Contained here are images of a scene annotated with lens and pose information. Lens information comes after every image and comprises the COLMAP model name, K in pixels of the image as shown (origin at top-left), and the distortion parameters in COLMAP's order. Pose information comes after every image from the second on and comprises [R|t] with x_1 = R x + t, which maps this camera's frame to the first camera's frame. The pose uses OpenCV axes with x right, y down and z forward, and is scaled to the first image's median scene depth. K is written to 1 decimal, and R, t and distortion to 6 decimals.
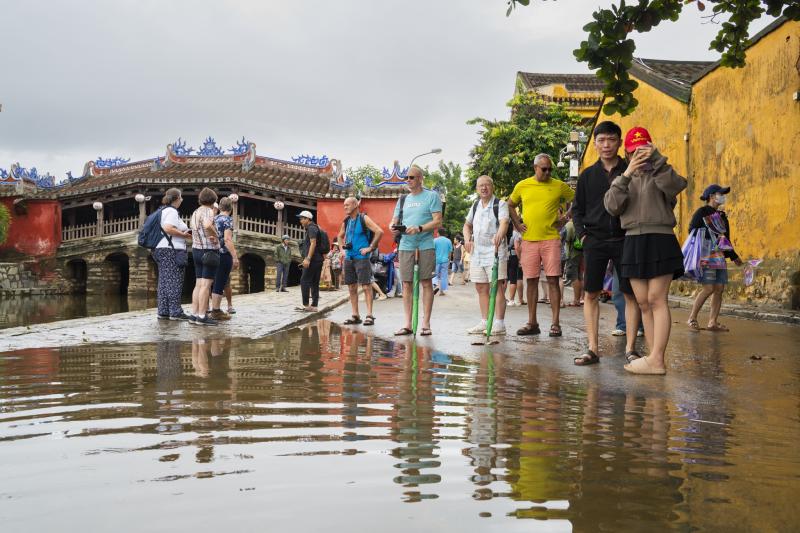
lens RADIAL K [[713.0, 0, 395.8], [0, 713.0, 266.1], [0, 0, 1]] dist [-0.089668, 0.020960]
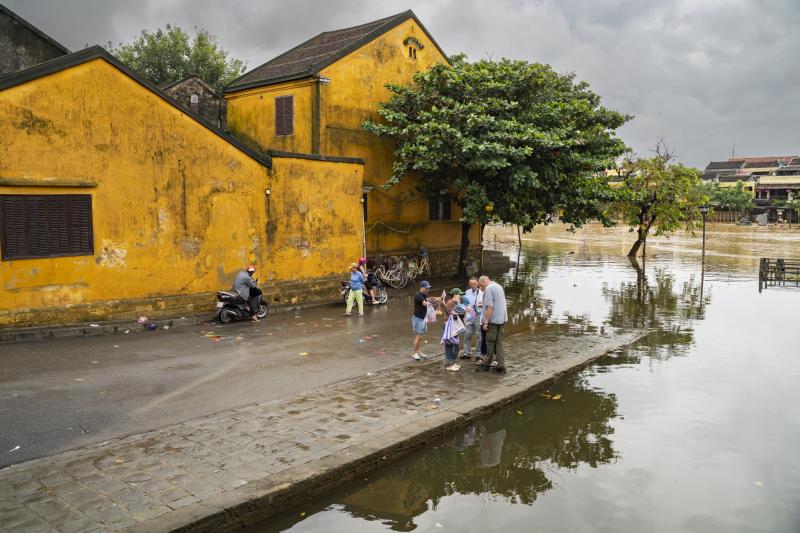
lens RADIAL K [[713.0, 0, 395.8], [0, 713.0, 266.1], [0, 0, 1]] dist [-0.089668, 0.020960]
pose [[0.806311, 0.019180, 0.591181, -0.196814], [0.005336, 0.999198, -0.039695, 0.017996], [-0.591468, 0.035162, 0.805561, -0.263795]]
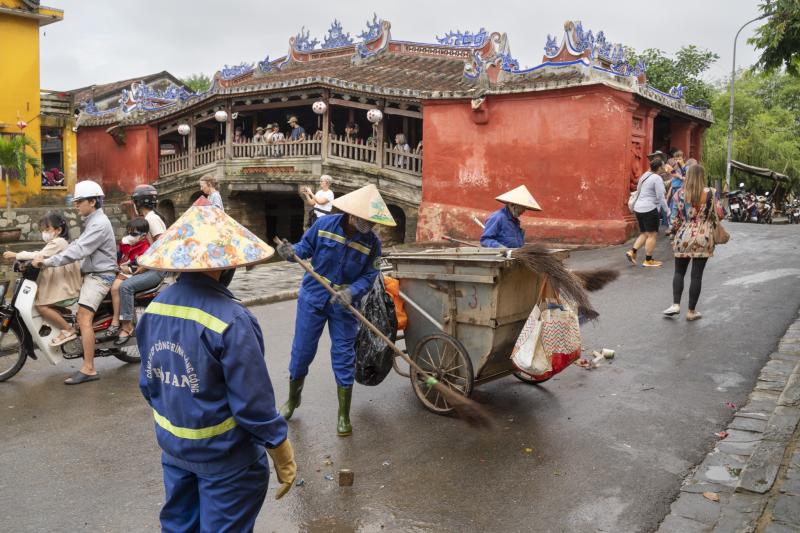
lens RADIAL K [[713.0, 0, 395.8], [0, 713.0, 266.1], [0, 0, 1]] dist [-0.089668, 0.020960]
pose [[0.829238, 0.061373, -0.555516, 0.201068], [0.006723, 0.992785, 0.119718, -0.028910], [0.558855, -0.103009, 0.822843, 0.483490]]
